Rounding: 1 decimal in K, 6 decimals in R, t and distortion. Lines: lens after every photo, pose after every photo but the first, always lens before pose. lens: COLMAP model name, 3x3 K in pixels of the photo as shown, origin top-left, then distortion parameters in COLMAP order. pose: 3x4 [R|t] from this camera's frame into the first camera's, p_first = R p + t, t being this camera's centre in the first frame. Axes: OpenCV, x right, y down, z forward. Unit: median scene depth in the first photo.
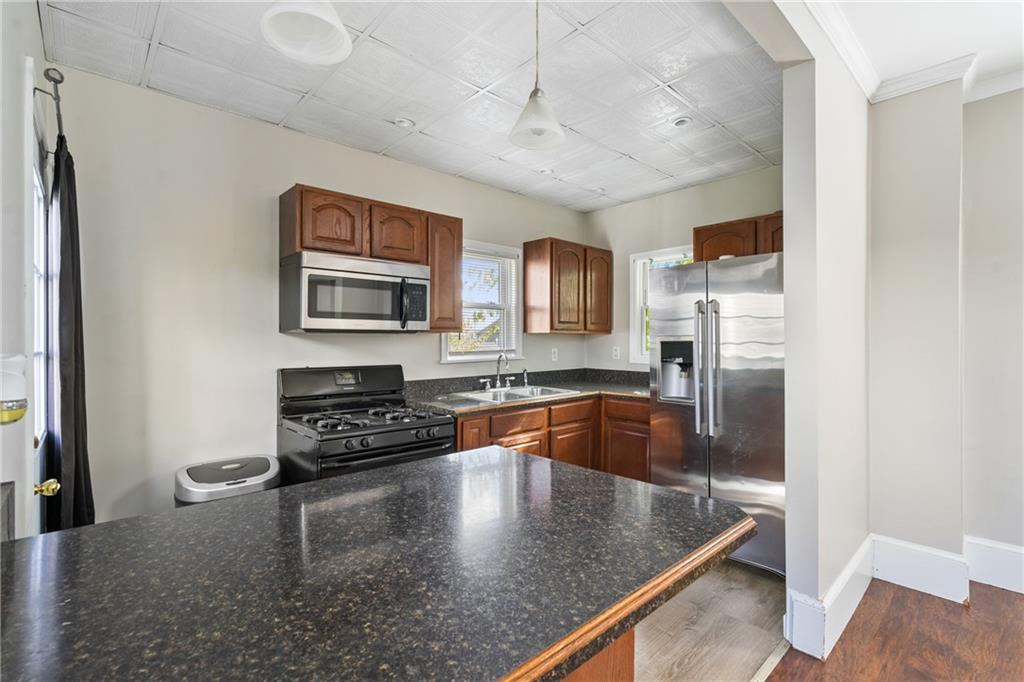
lens RADIAL K [[469.0, 0, 509.7], [0, 469.0, 339.7], [0, 0, 1]] dist [-0.005167, 0.000728]
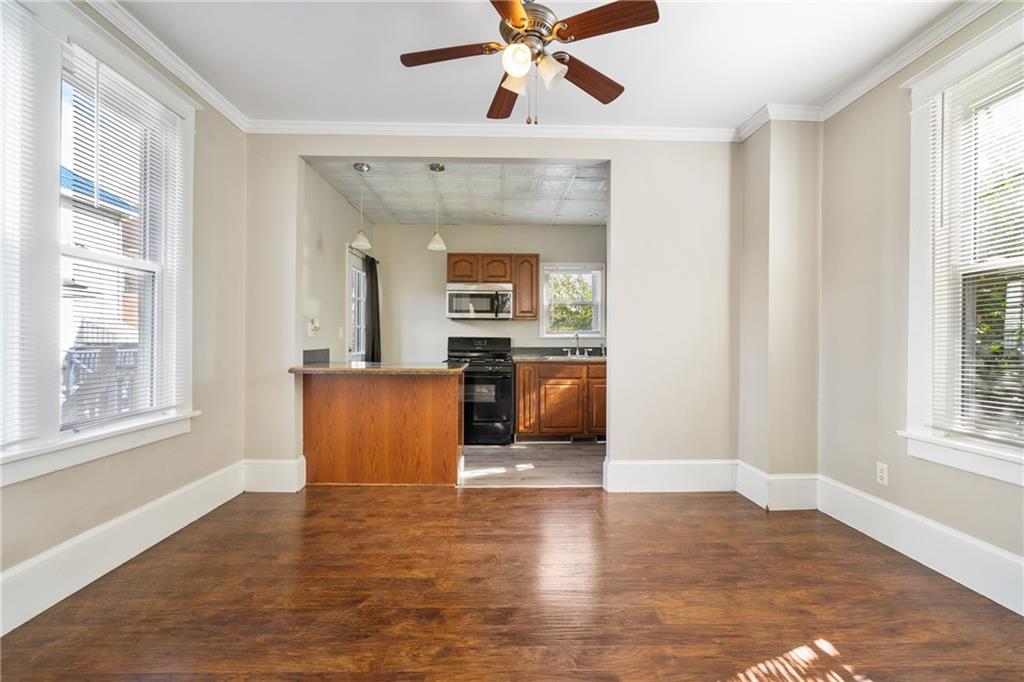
lens RADIAL K [[469.0, 0, 513.7], [0, 469.0, 340.3], [0, 0, 1]] dist [-0.005167, 0.000728]
pose [[0.758685, 0.005831, -0.651431, 1.089009], [-0.008818, 0.999960, -0.001319, 0.073155], [0.651397, 0.006746, 0.758707, -0.425552]]
